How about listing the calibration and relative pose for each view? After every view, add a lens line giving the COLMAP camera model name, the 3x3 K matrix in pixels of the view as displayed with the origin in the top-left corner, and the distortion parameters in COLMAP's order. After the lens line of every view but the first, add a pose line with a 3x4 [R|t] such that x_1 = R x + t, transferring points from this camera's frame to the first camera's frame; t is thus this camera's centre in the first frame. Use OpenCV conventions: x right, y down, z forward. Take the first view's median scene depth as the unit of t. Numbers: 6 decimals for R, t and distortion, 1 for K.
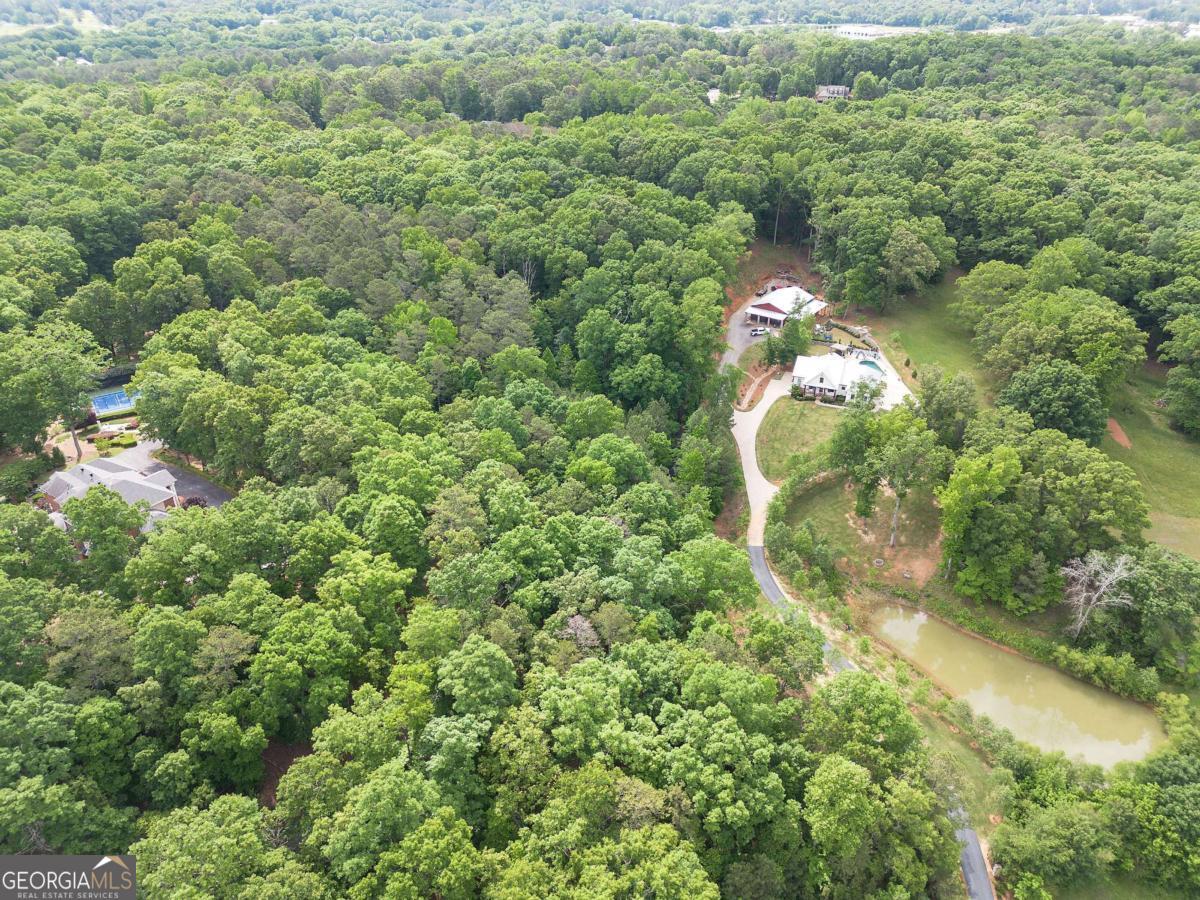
lens RADIAL K [[864.2, 0, 595.7], [0, 864.2, 453.7], [0, 0, 1]] dist [0.083646, -0.070342]
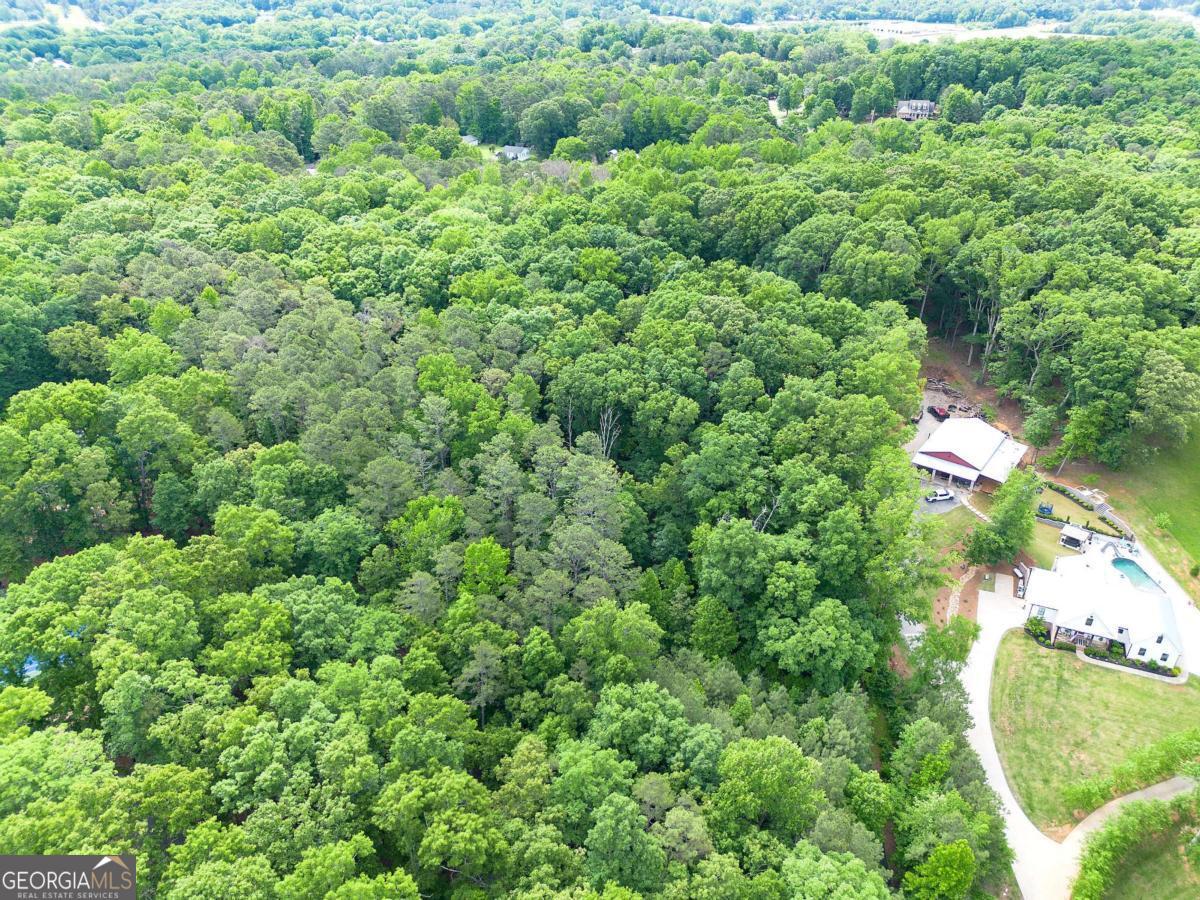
lens RADIAL K [[864.2, 0, 595.7], [0, 864.2, 453.7], [0, 0, 1]] dist [0.083646, -0.070342]
pose [[0.999995, 0.001511, -0.002884, -0.064162], [-0.001492, 0.999977, 0.006560, -0.145419], [0.002894, -0.006556, 0.999974, 0.255915]]
